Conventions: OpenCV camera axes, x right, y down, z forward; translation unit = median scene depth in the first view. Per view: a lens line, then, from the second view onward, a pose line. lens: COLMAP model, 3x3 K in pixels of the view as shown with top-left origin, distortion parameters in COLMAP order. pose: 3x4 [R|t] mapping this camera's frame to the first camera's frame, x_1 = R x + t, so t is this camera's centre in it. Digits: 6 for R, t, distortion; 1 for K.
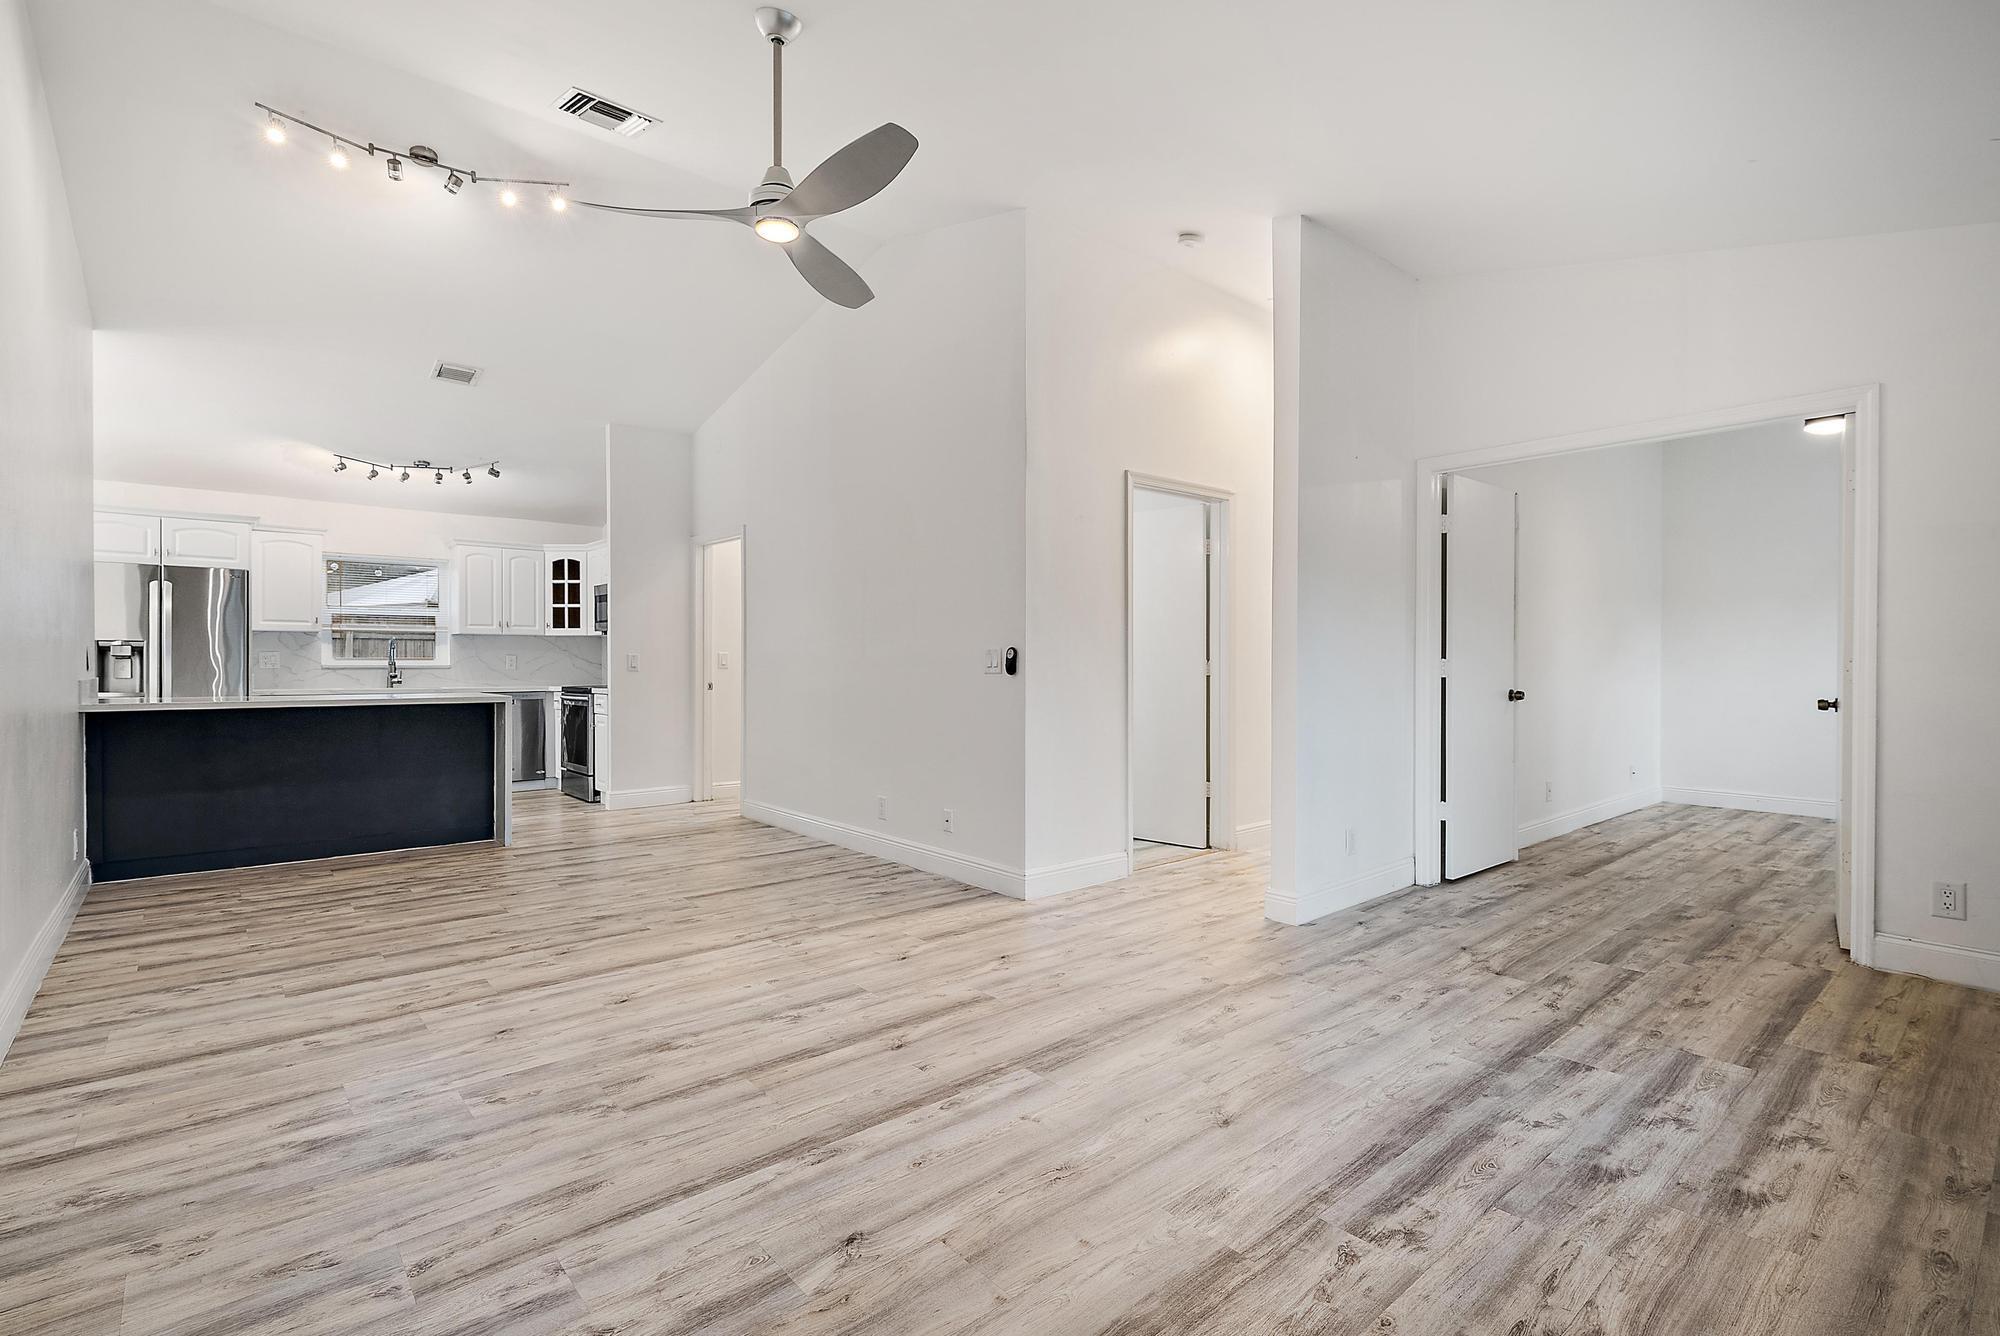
lens RADIAL K [[931.3, 0, 1004.5], [0, 931.3, 692.0], [0, 0, 1]] dist [0.003169, -0.000569]
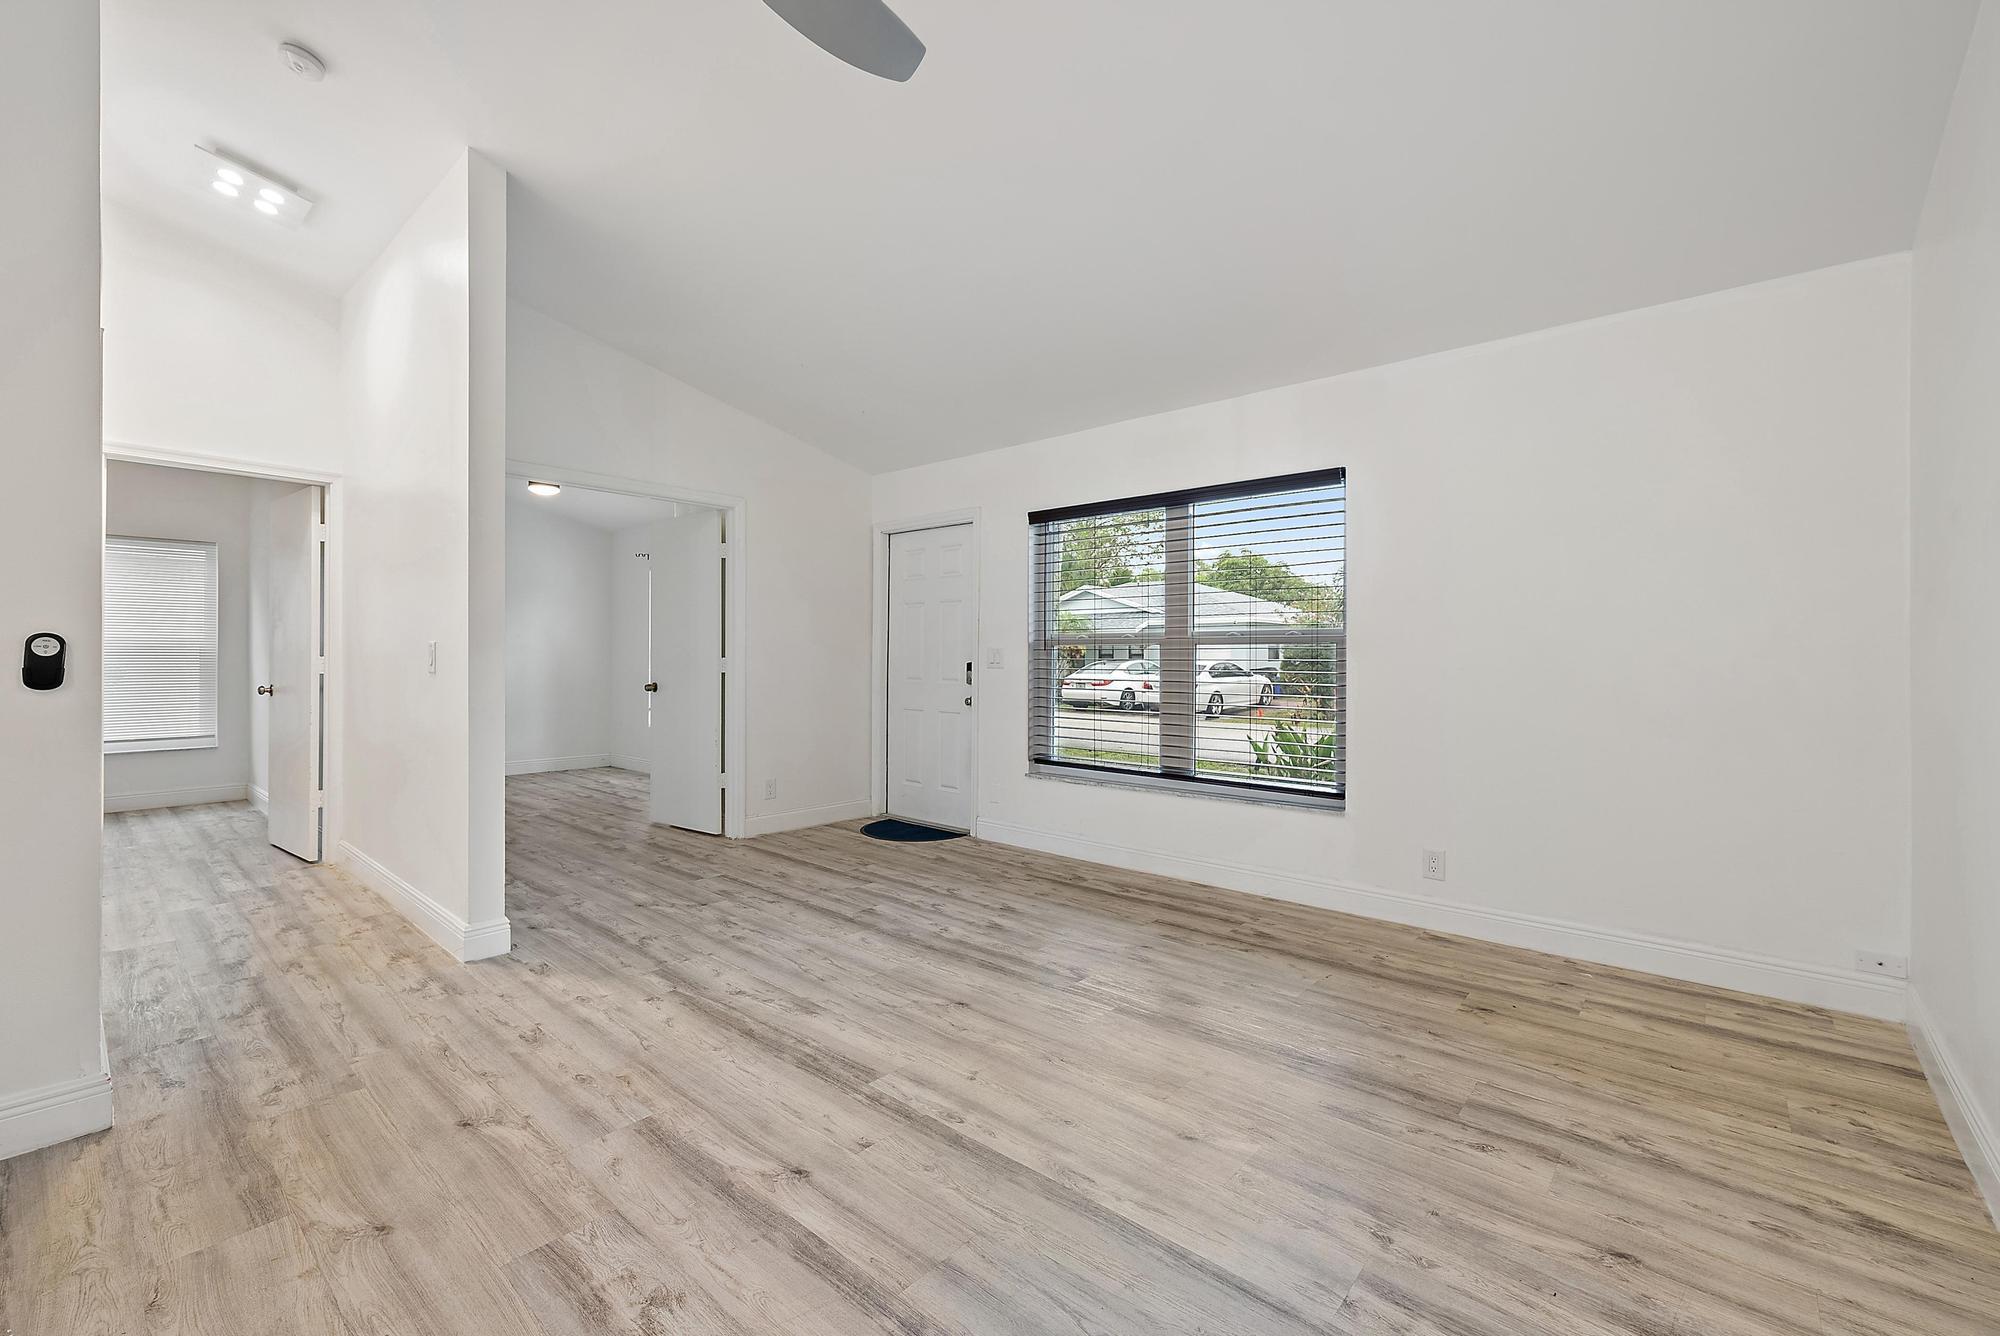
lens RADIAL K [[828.1, 0, 1005.9], [0, 828.1, 660.0], [0, 0, 1]] dist [-0.005308, -0.000170]
pose [[-0.142263, -0.003284, 0.989824, -0.792782], [0.032505, 0.999440, 0.007988, -0.033738], [-0.989295, 0.033310, -0.142076, 0.909000]]
